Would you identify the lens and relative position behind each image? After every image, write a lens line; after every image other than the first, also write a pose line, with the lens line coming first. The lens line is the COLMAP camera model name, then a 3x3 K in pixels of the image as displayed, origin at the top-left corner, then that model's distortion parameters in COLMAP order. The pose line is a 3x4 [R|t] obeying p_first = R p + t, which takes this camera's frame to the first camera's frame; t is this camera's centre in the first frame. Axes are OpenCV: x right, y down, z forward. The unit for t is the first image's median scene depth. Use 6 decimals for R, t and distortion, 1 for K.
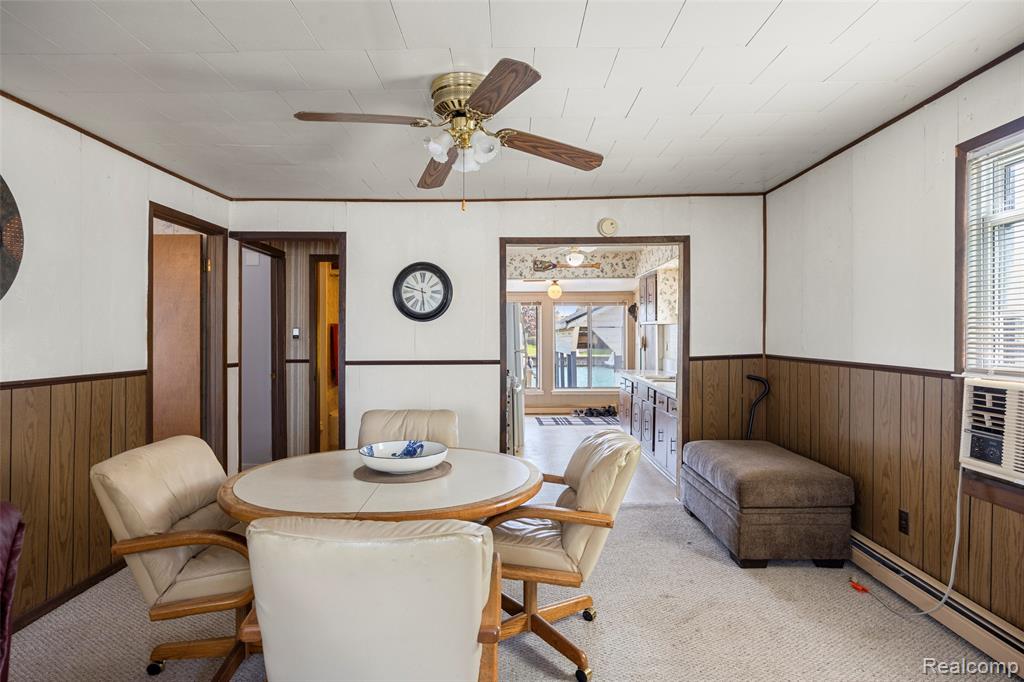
lens RADIAL K [[540.2, 0, 512.0], [0, 540.2, 341.0], [0, 0, 1]] dist [-0.005444, 0.000386]
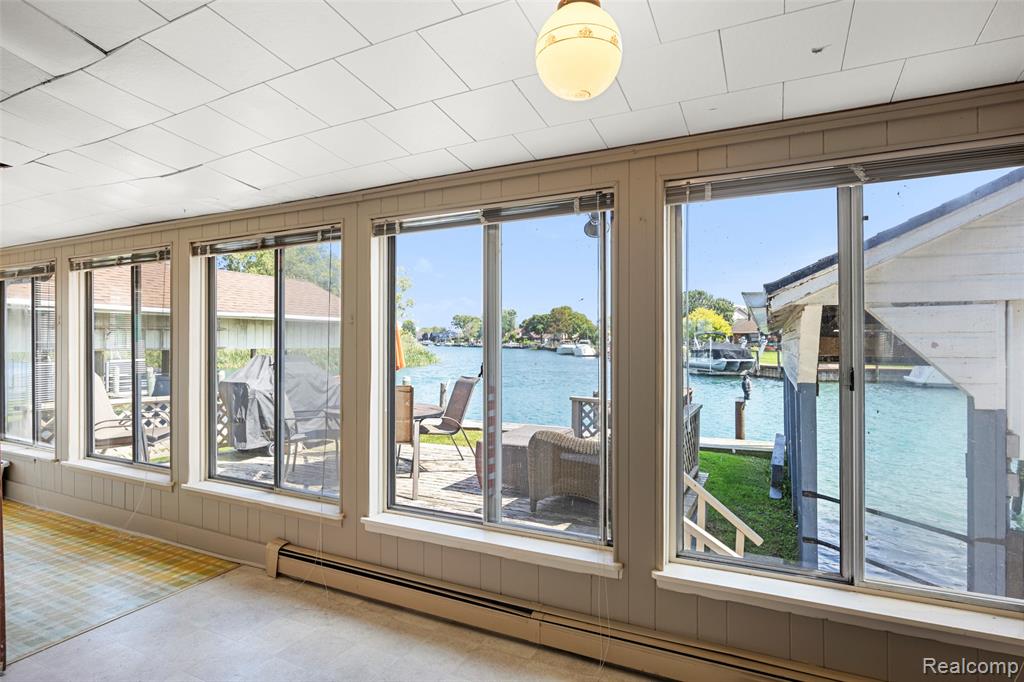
lens RADIAL K [[540.2, 0, 512.0], [0, 540.2, 341.0], [0, 0, 1]] dist [-0.005444, 0.000386]
pose [[0.899163, 0.001889, -0.437611, 0.123211], [-0.005438, 0.999962, -0.006858, -0.004272], [0.437581, 0.008547, 0.899138, 0.792195]]
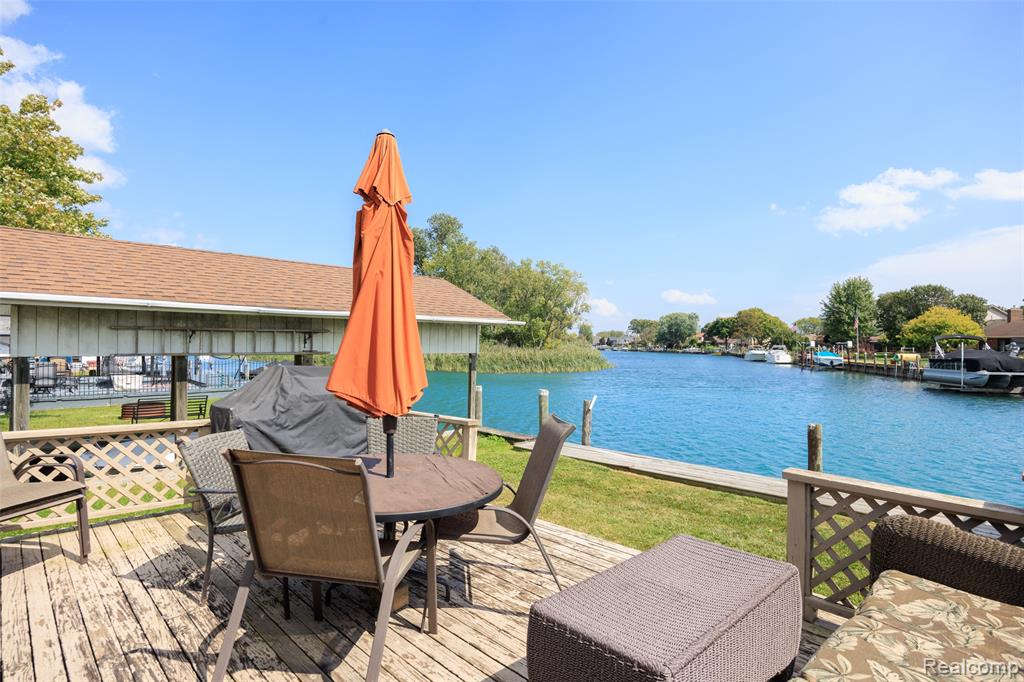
lens RADIAL K [[531.7, 0, 512.0], [0, 531.7, 341.0], [0, 0, 1]] dist [-0.004083, 0.000049]
pose [[0.709279, 0.000054, -0.704928, -0.024970], [-0.012538, 0.999843, -0.012539, -0.008278], [0.704817, 0.017732, 0.709168, 1.160943]]
